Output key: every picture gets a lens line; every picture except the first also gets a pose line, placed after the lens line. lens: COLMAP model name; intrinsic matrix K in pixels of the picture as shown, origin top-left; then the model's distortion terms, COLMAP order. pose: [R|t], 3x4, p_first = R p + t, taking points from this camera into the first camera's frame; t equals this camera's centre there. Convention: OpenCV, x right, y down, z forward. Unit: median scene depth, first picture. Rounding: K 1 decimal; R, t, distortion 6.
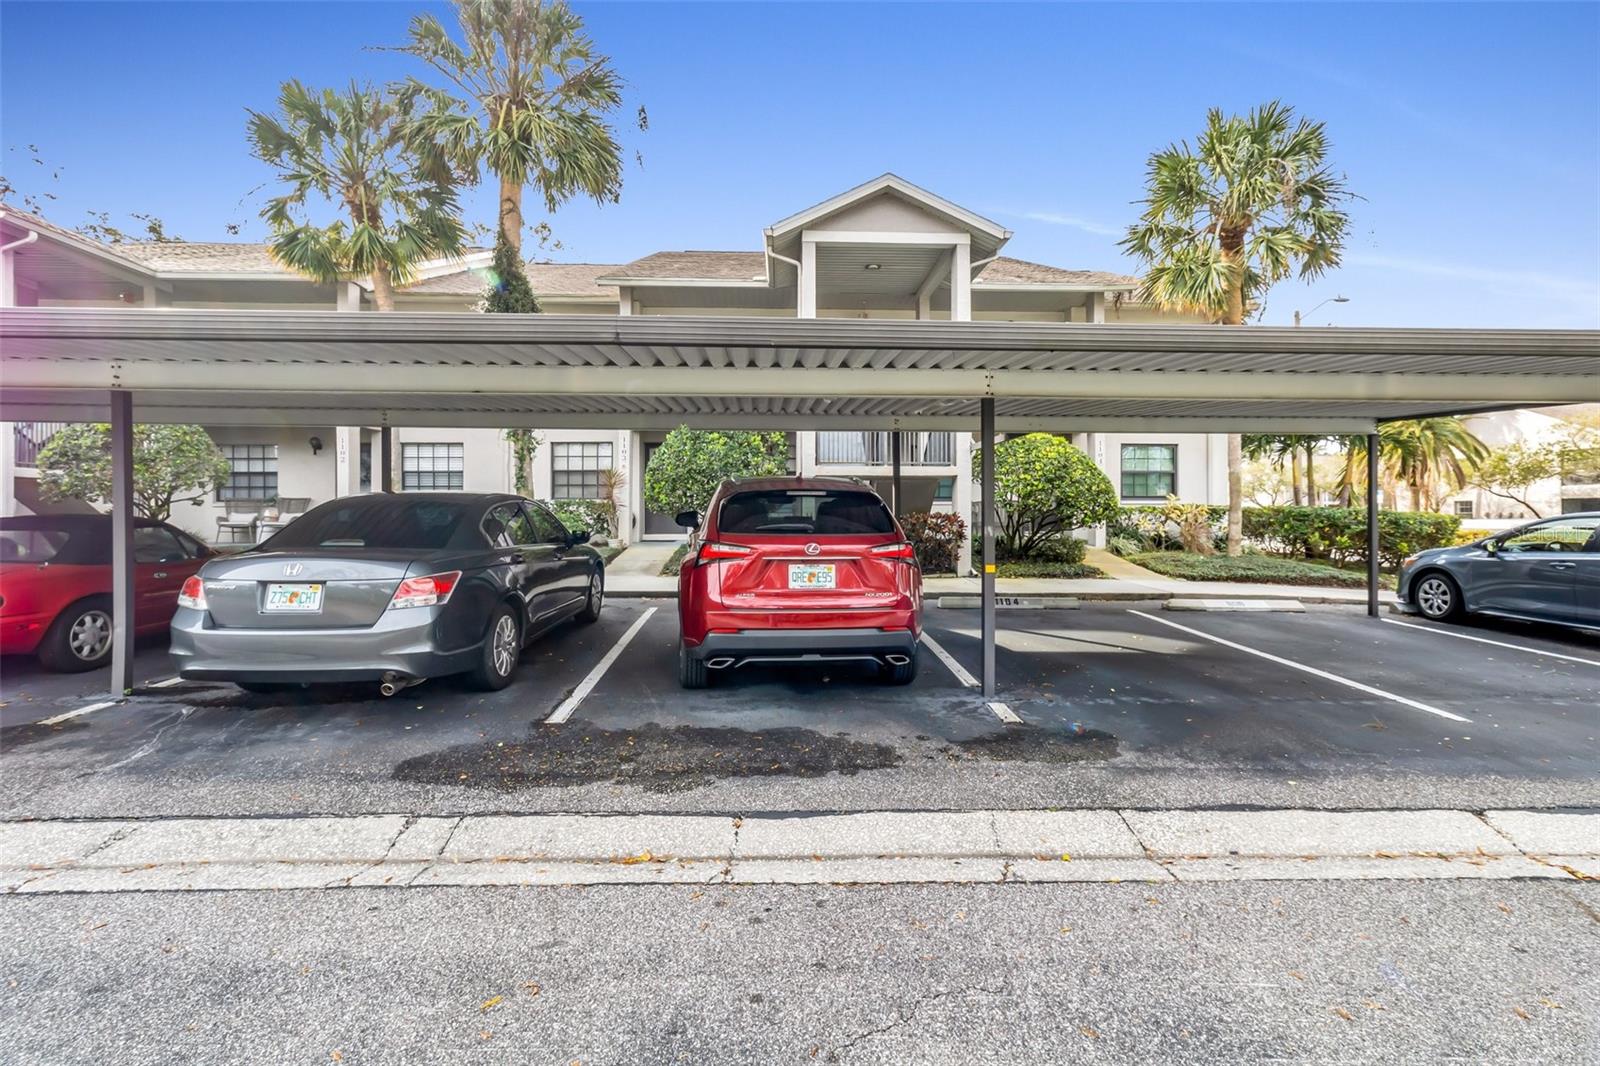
lens RADIAL K [[749.0, 0, 814.6], [0, 749.0, 511.0], [0, 0, 1]] dist [0.003281, 0.000339]
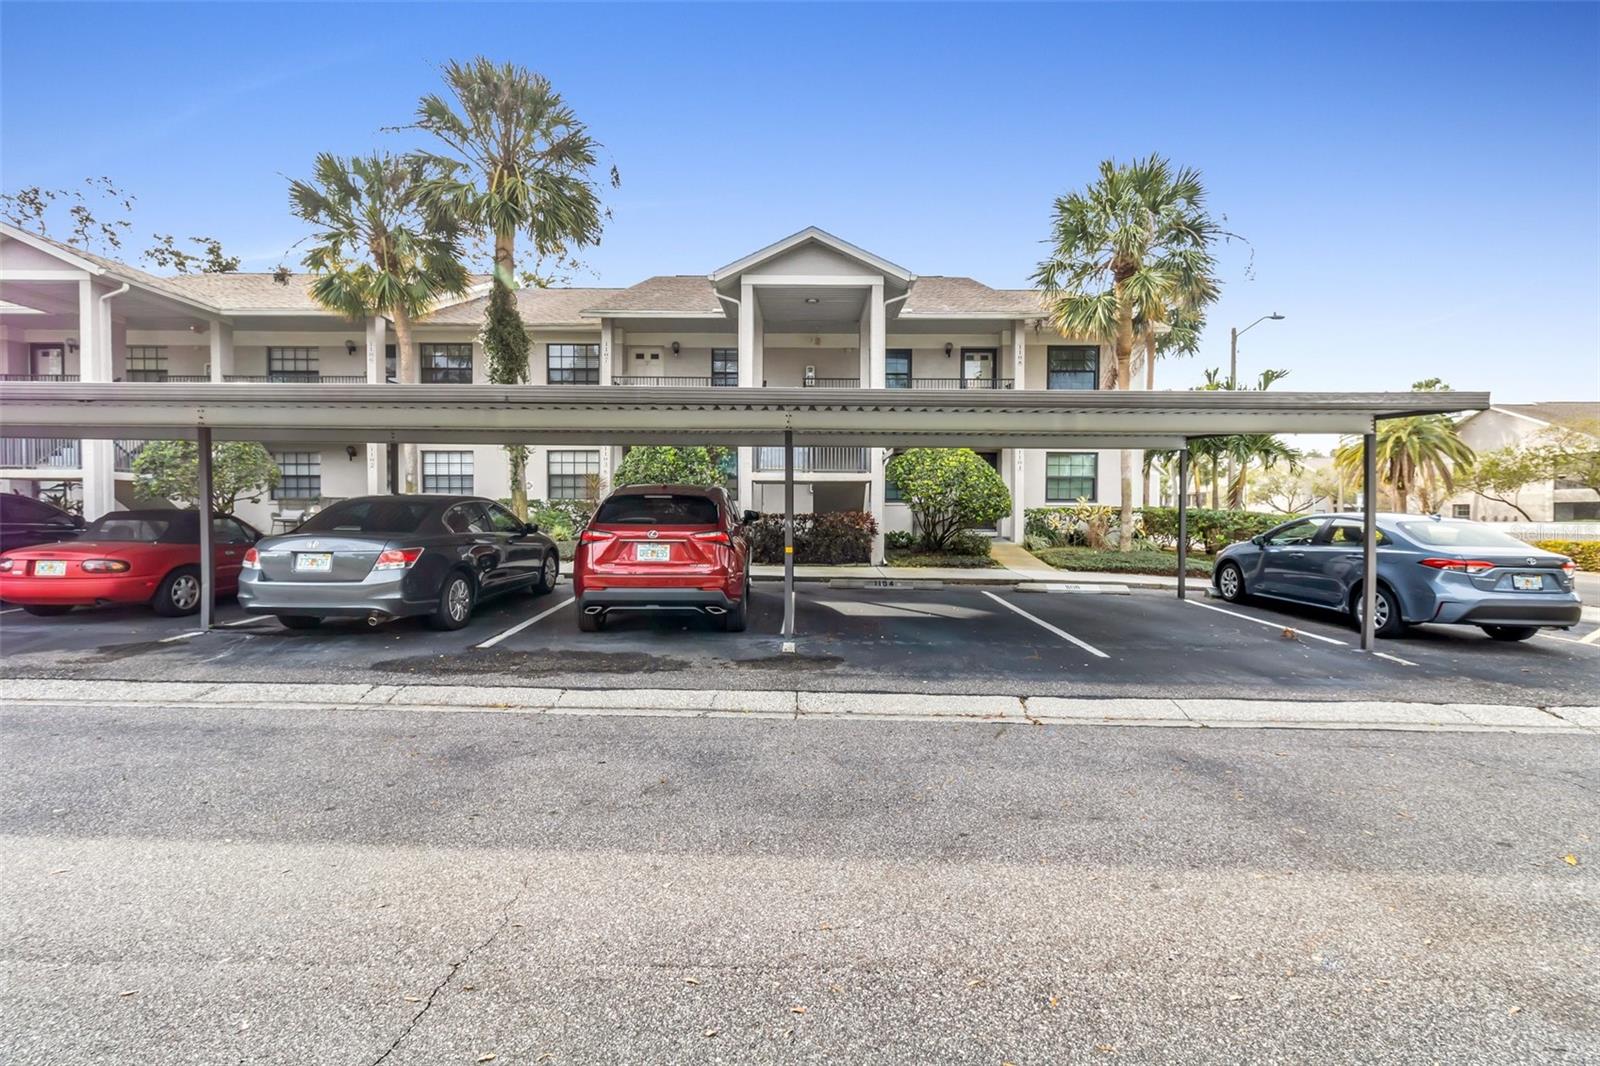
lens RADIAL K [[737.8, 0, 809.9], [0, 737.8, 529.5], [0, 0, 1]] dist [0.003626, 0.000304]
pose [[0.998941, 0.006093, -0.045603, 0.146304], [-0.004978, 0.999687, 0.024533, 0.001337], [0.045739, -0.024280, 0.998658, -0.175466]]
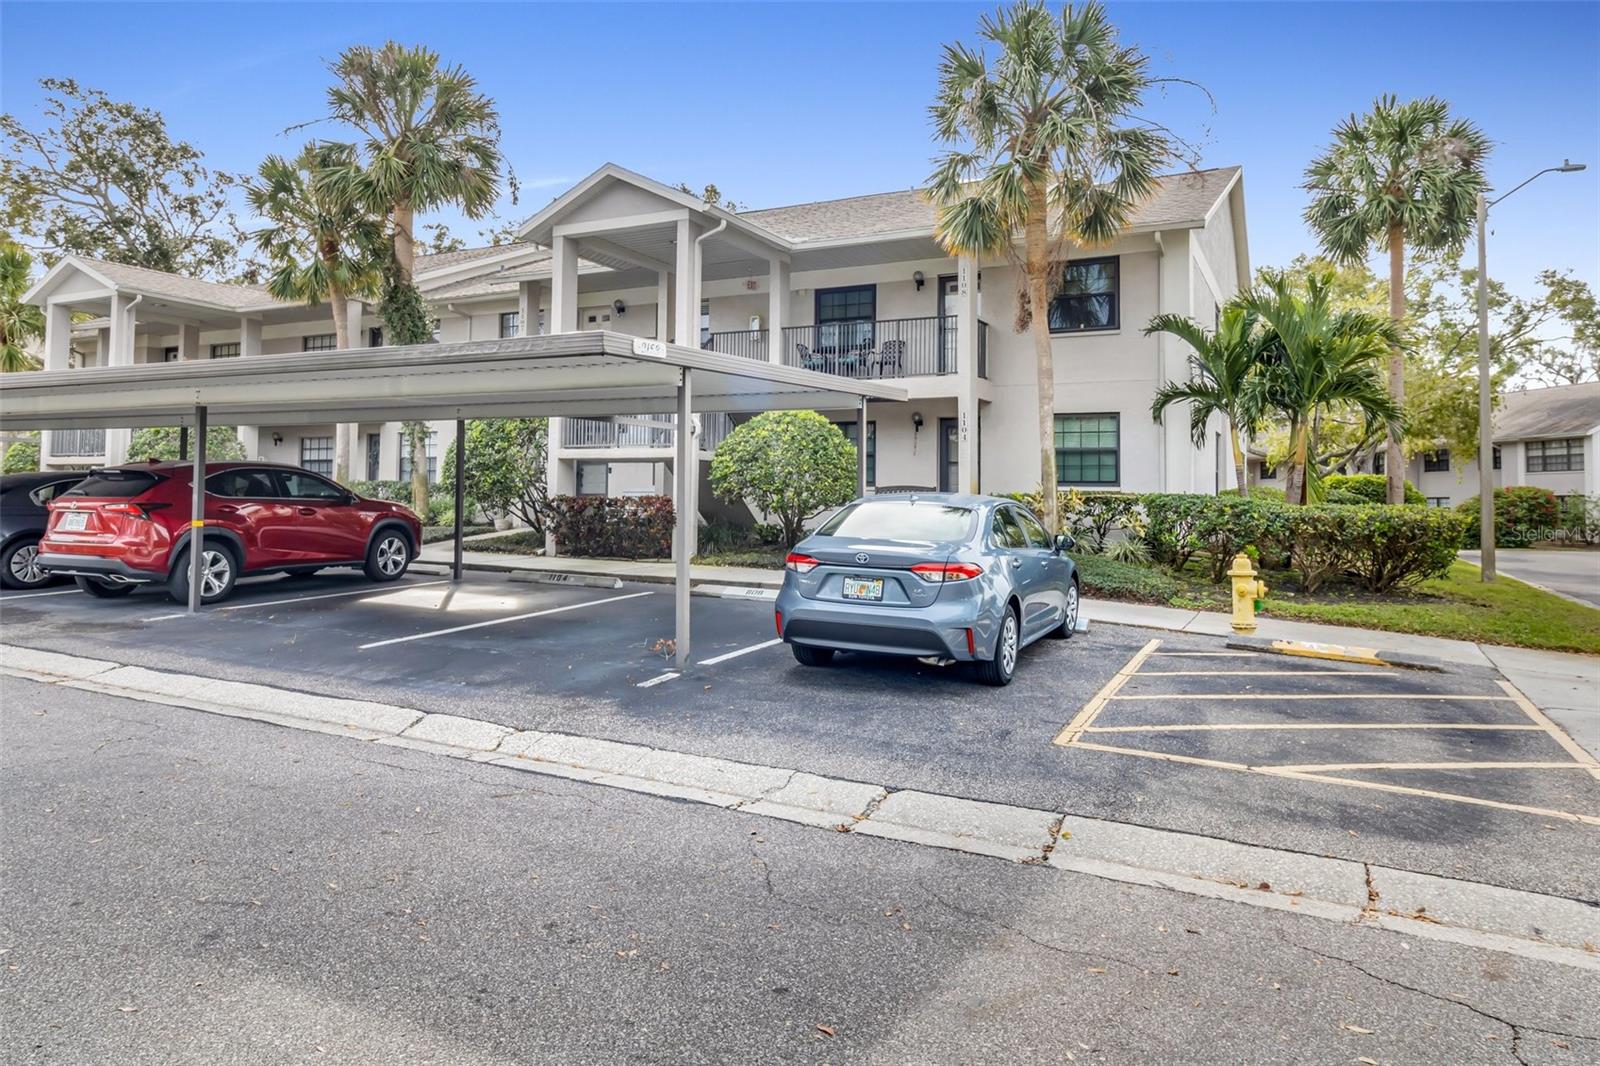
lens RADIAL K [[1018.6, 0, 801.5], [0, 1018.6, 495.0], [0, 0, 1]] dist [-0.000540, -0.000027]
pose [[0.873419, 0.008266, -0.486900, 0.977238], [-0.013245, 0.999889, -0.006786, 0.007243], [0.486790, 0.012376, 0.873431, -0.073102]]
